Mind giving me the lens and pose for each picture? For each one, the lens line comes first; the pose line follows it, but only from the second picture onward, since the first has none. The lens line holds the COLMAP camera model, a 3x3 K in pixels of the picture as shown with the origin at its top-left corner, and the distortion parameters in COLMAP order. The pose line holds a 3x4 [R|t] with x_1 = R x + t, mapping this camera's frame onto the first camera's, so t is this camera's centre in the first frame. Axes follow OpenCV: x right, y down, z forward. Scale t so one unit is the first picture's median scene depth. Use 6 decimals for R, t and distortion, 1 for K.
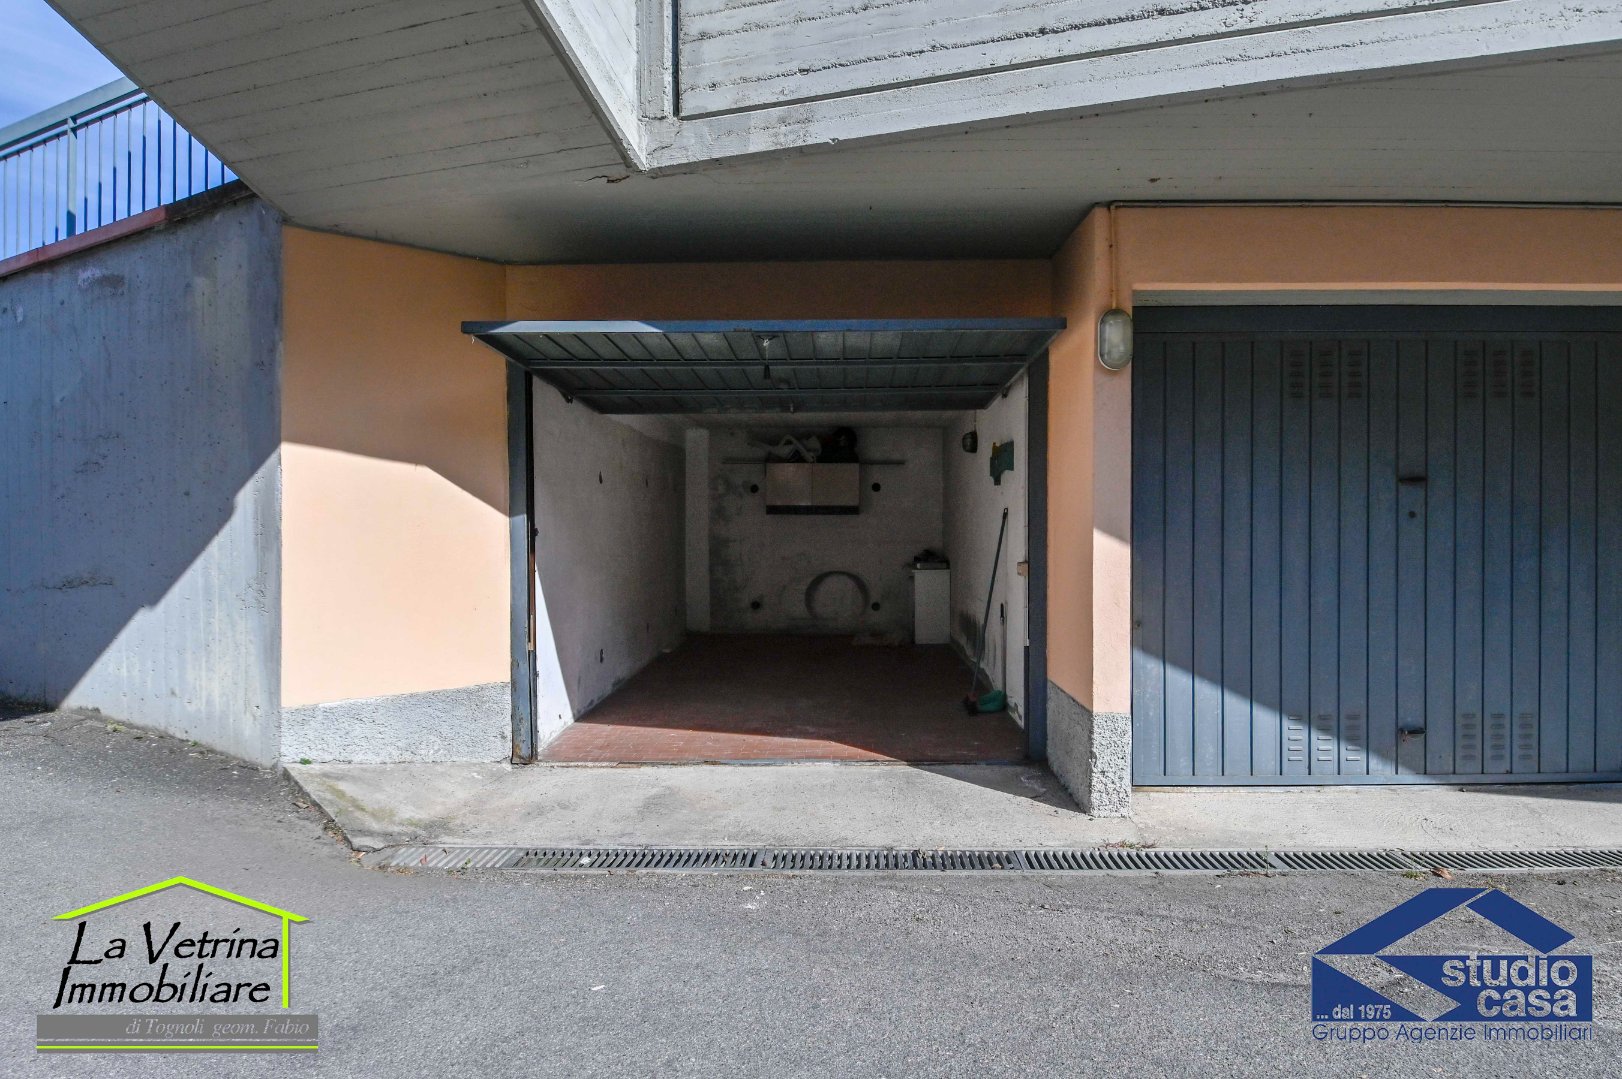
lens RADIAL K [[842.6, 0, 817.5], [0, 842.6, 528.0], [0, 0, 1]] dist [-0.018971, 0.000910]
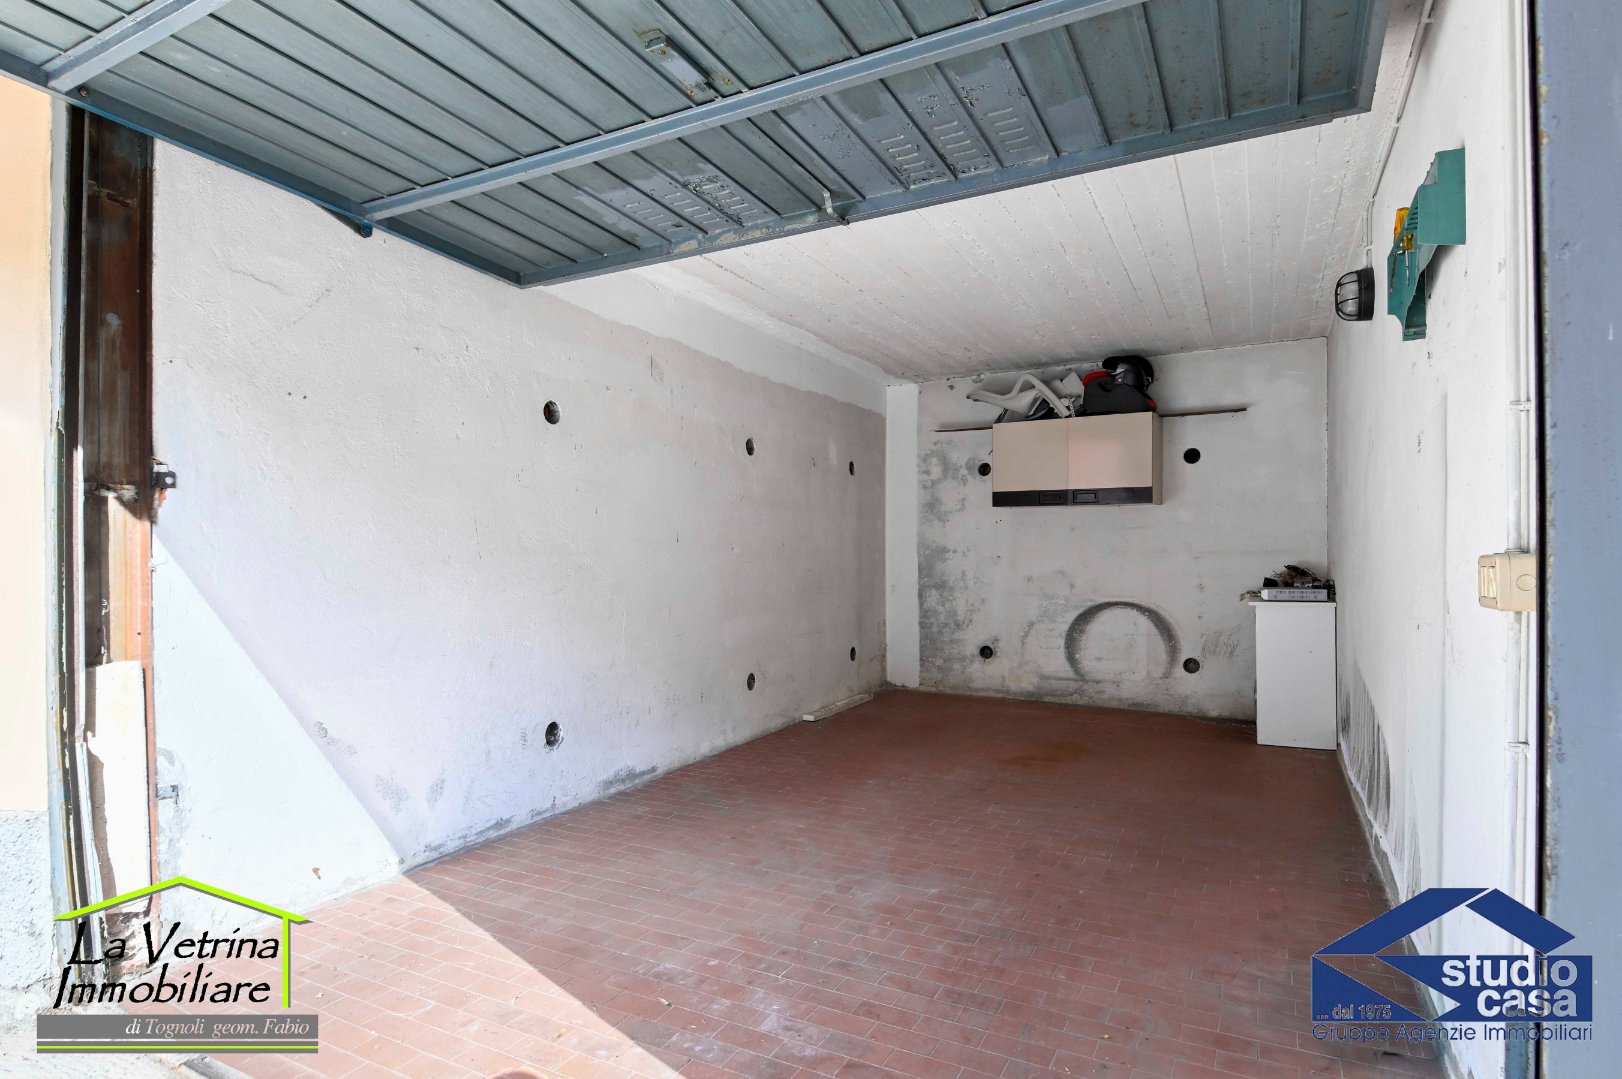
lens RADIAL K [[842.6, 0, 805.6], [0, 842.6, 550.7], [0, 0, 1]] dist [-0.018971, 0.000910]
pose [[0.893300, -0.000342, -0.449461, 0.211546], [-0.005554, 0.999915, -0.011798, 0.054477], [0.449427, 0.013036, 0.893222, 0.867312]]
